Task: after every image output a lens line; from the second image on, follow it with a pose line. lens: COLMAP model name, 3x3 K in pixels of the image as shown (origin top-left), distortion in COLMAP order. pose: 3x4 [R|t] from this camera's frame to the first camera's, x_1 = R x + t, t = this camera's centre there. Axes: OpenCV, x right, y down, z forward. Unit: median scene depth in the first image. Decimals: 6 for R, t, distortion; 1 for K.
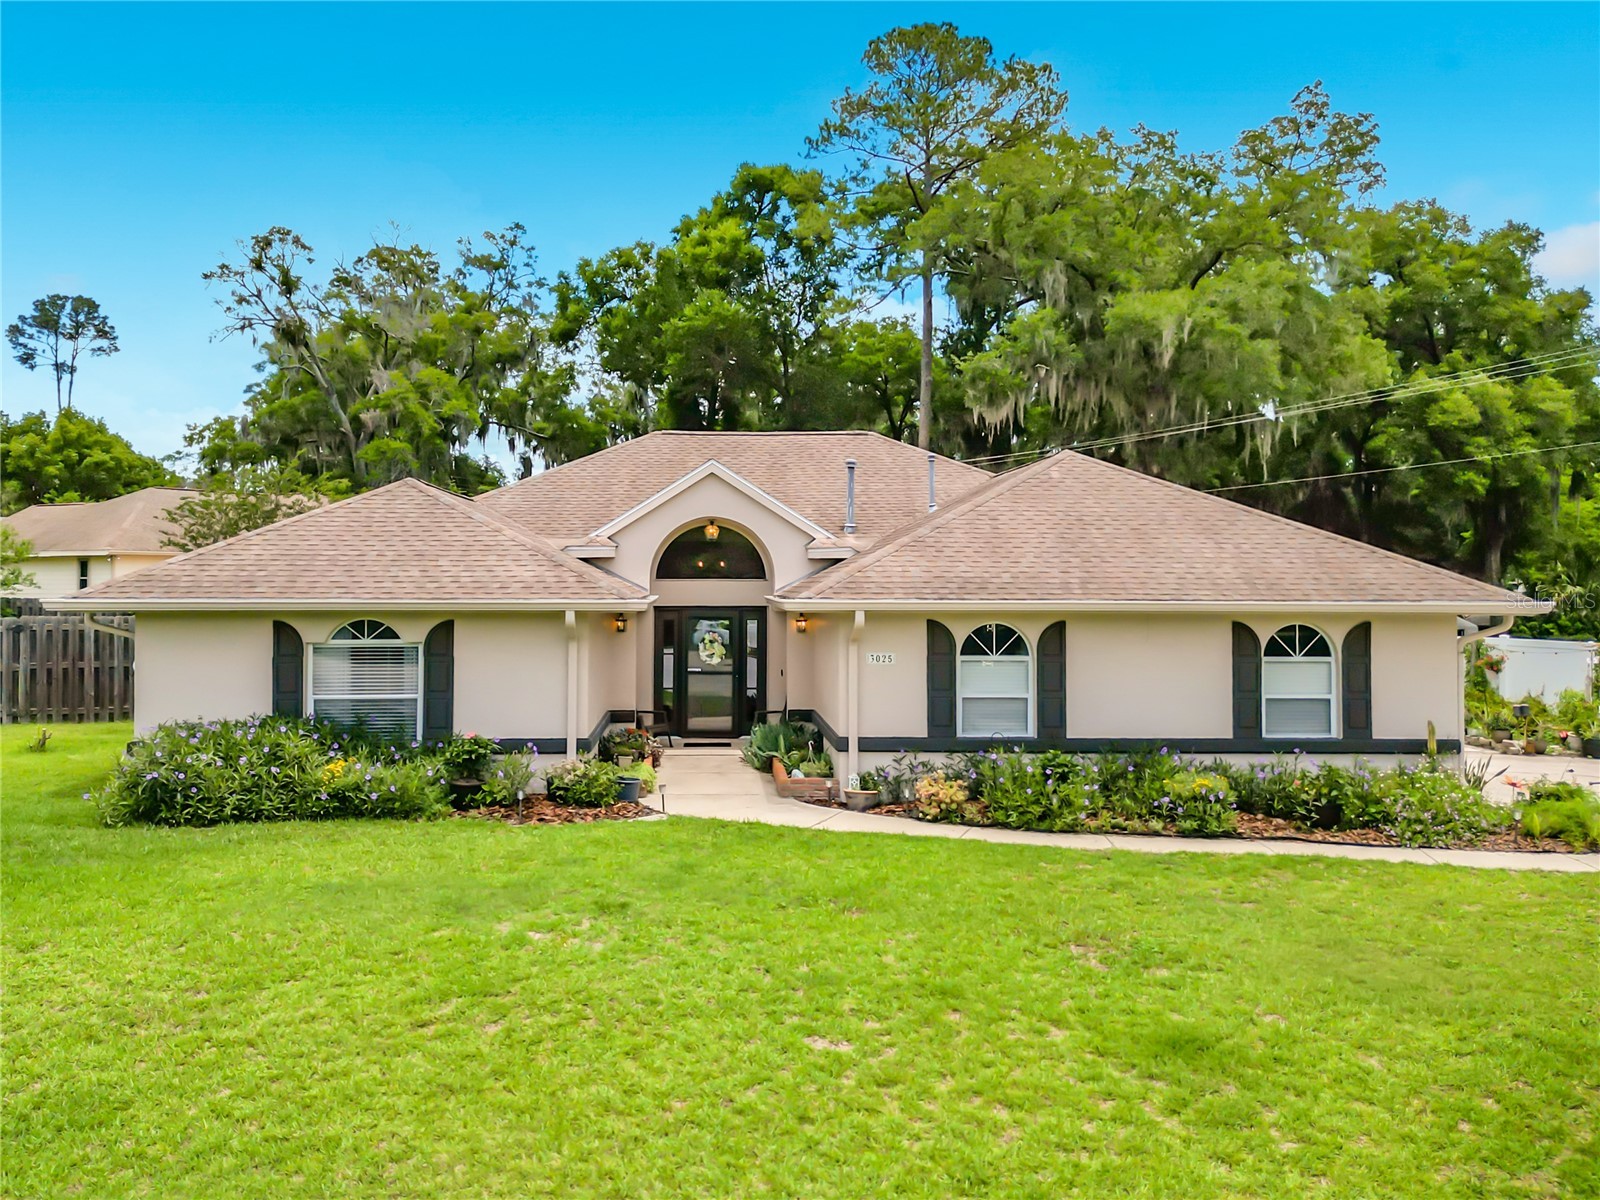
lens RADIAL K [[1461.6, 0, 776.4], [0, 1461.6, 535.4], [0, 0, 1]] dist [0.120606, -0.170540]
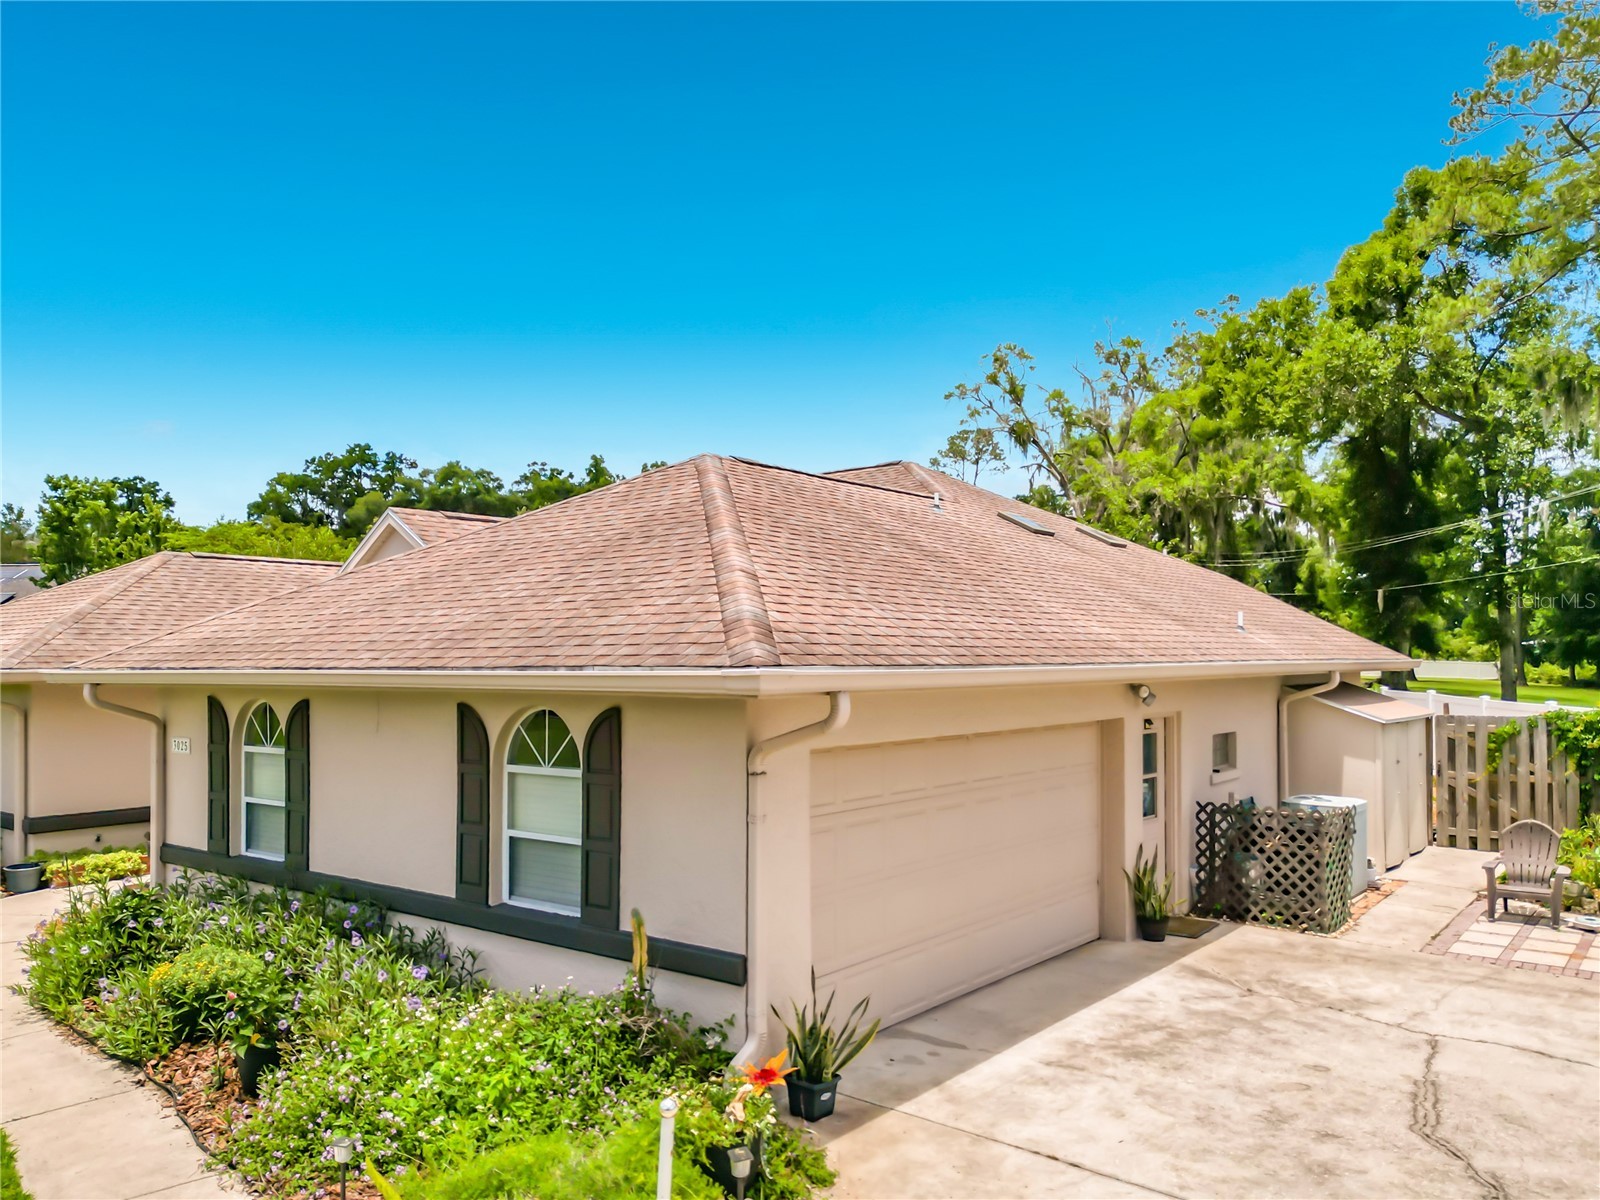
lens RADIAL K [[1242.9, 0, 797.8], [0, 1242.9, 638.9], [0, 0, 1]] dist [0.065597, -0.074868]
pose [[0.740715, -0.017012, -0.671604, 0.706925], [0.028493, 0.999575, 0.006105, 0.031522], [0.671214, -0.023658, 0.740886, 0.679496]]
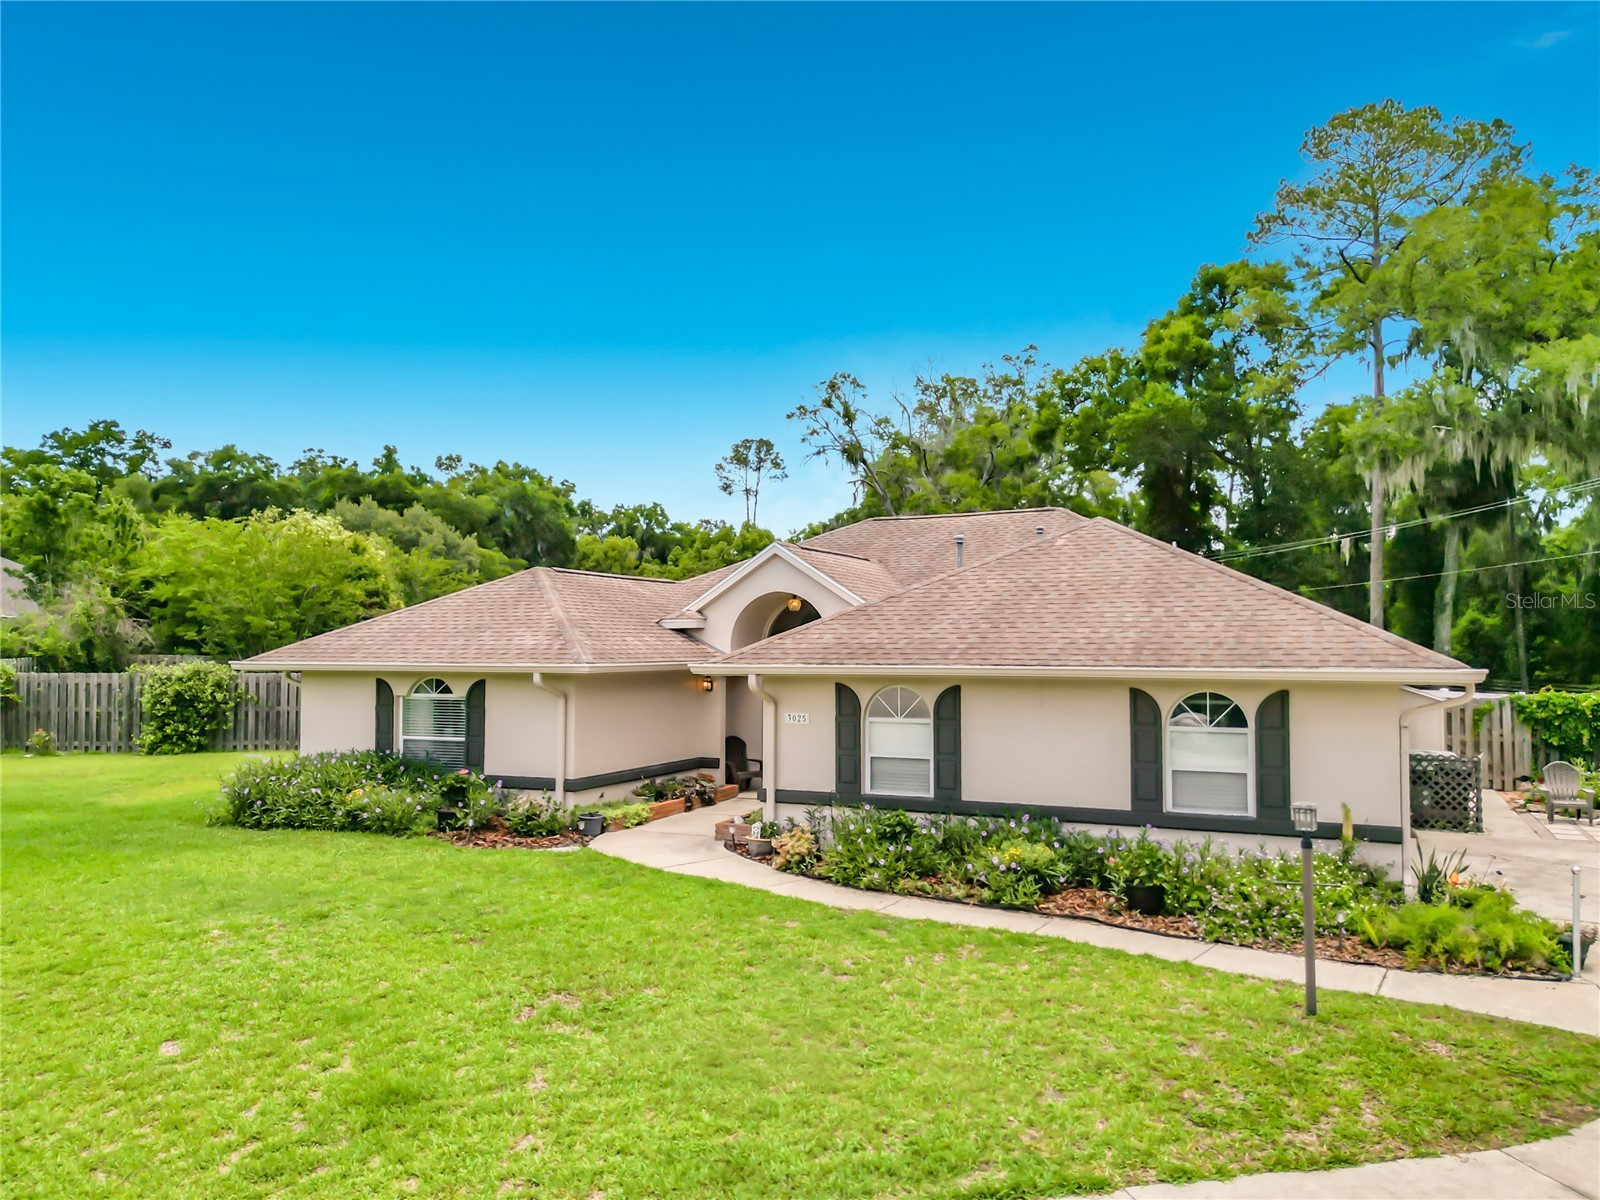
lens RADIAL K [[1220.6, 0, 800.0], [0, 1220.6, 600.0], [0, 0, 1]] dist [0.084964, -0.076005]
pose [[0.884641, -0.021179, -0.465791, 0.464440], [0.017080, 0.999769, -0.013021, 0.007562], [0.465959, 0.003563, 0.884799, 0.184794]]
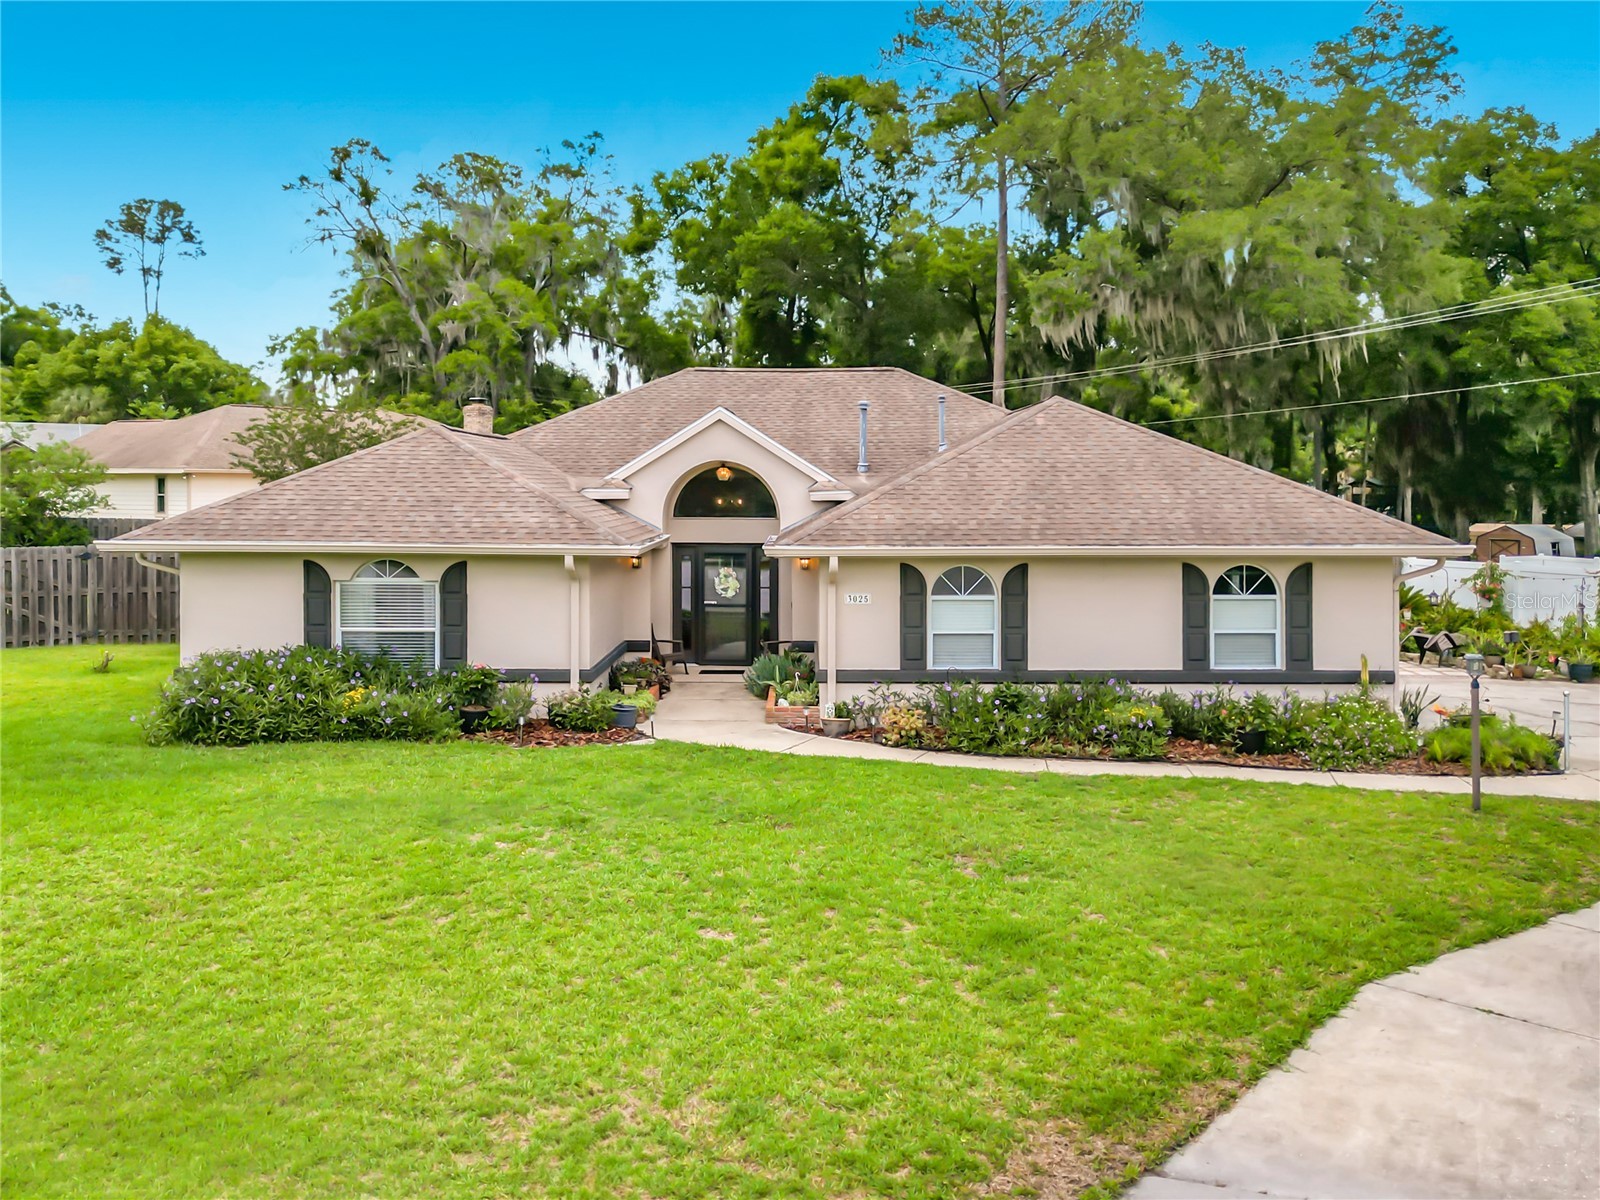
lens RADIAL K [[1505.2, 0, 848.9], [0, 1505.2, 551.9], [0, 0, 1]] dist [0.104948, -0.170906]
pose [[0.999628, 0.003587, -0.027027, 0.088181], [-0.001543, 0.997161, 0.075284, -0.031909], [0.027220, -0.075214, 0.996796, -0.106854]]
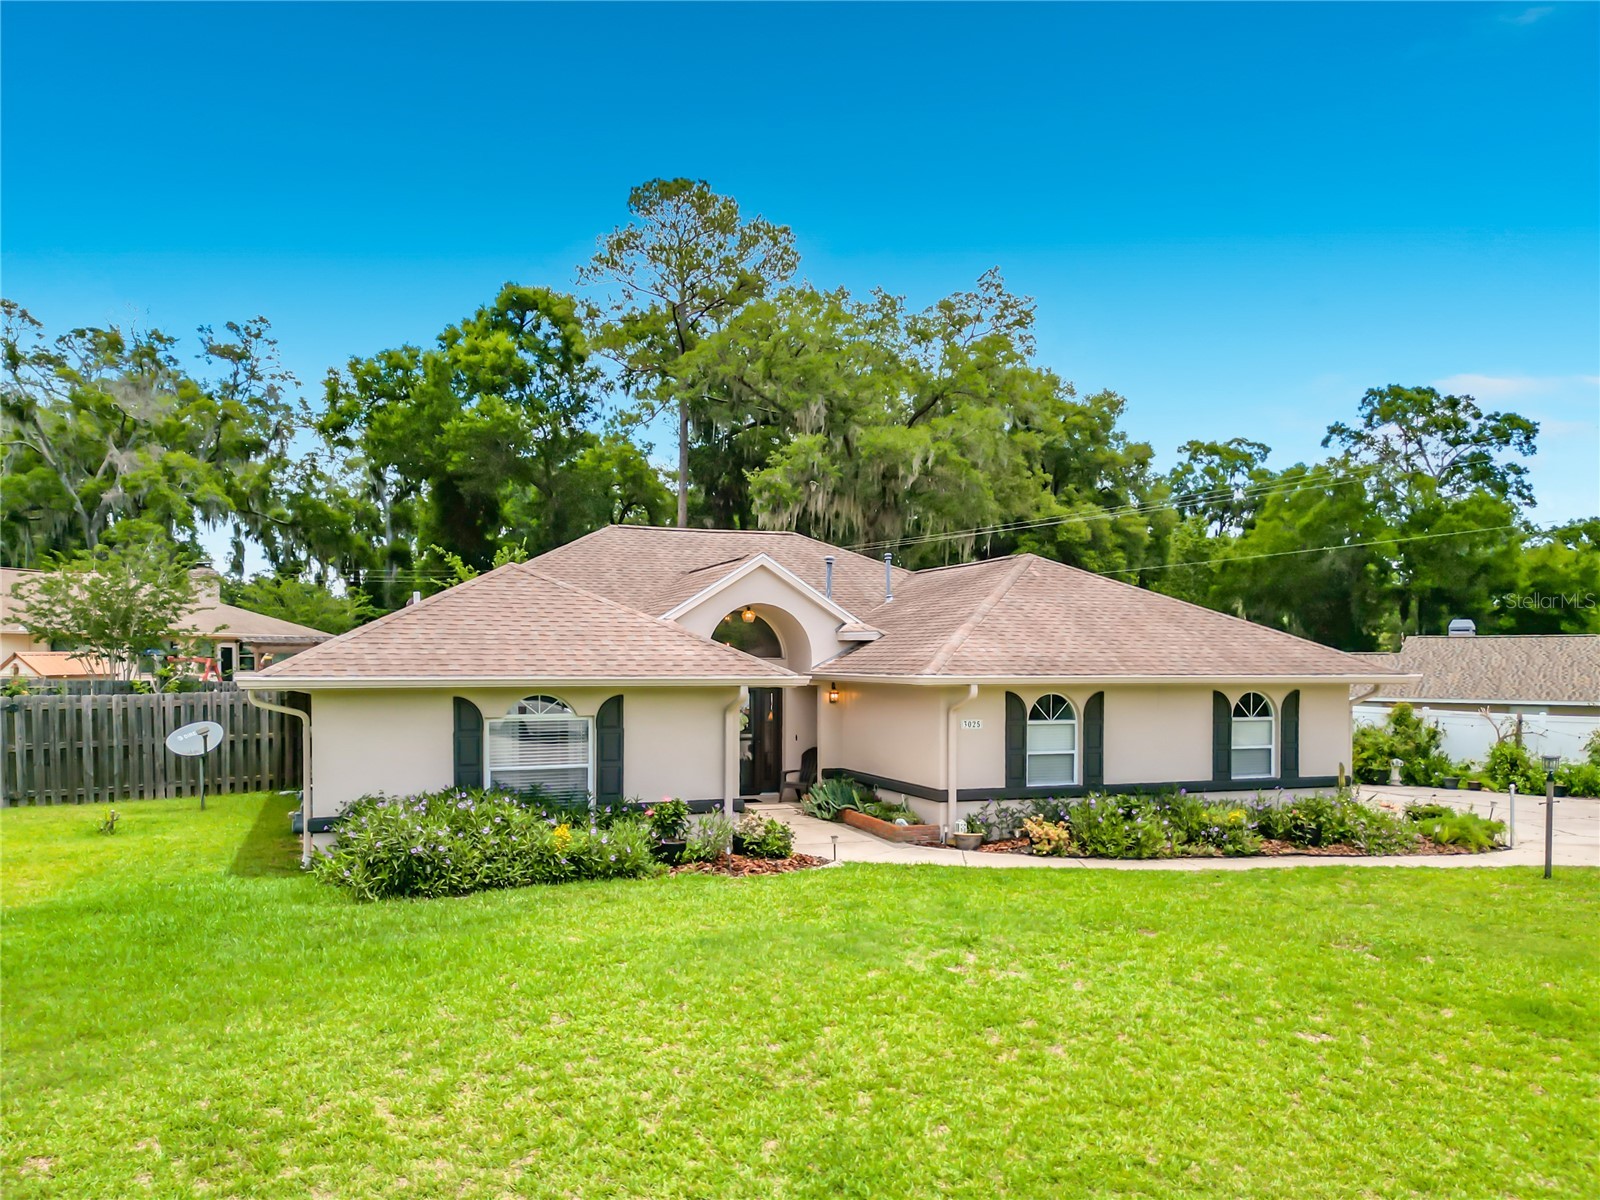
lens RADIAL K [[1221.2, 0, 829.9], [0, 1221.2, 684.0], [0, 0, 1]] dist [0.100576, -0.094736]
pose [[0.945715, -0.006907, 0.324923, -0.338777], [-0.009767, 0.998719, 0.049658, 0.002227], [-0.324849, -0.050136, 0.944436, 0.085960]]
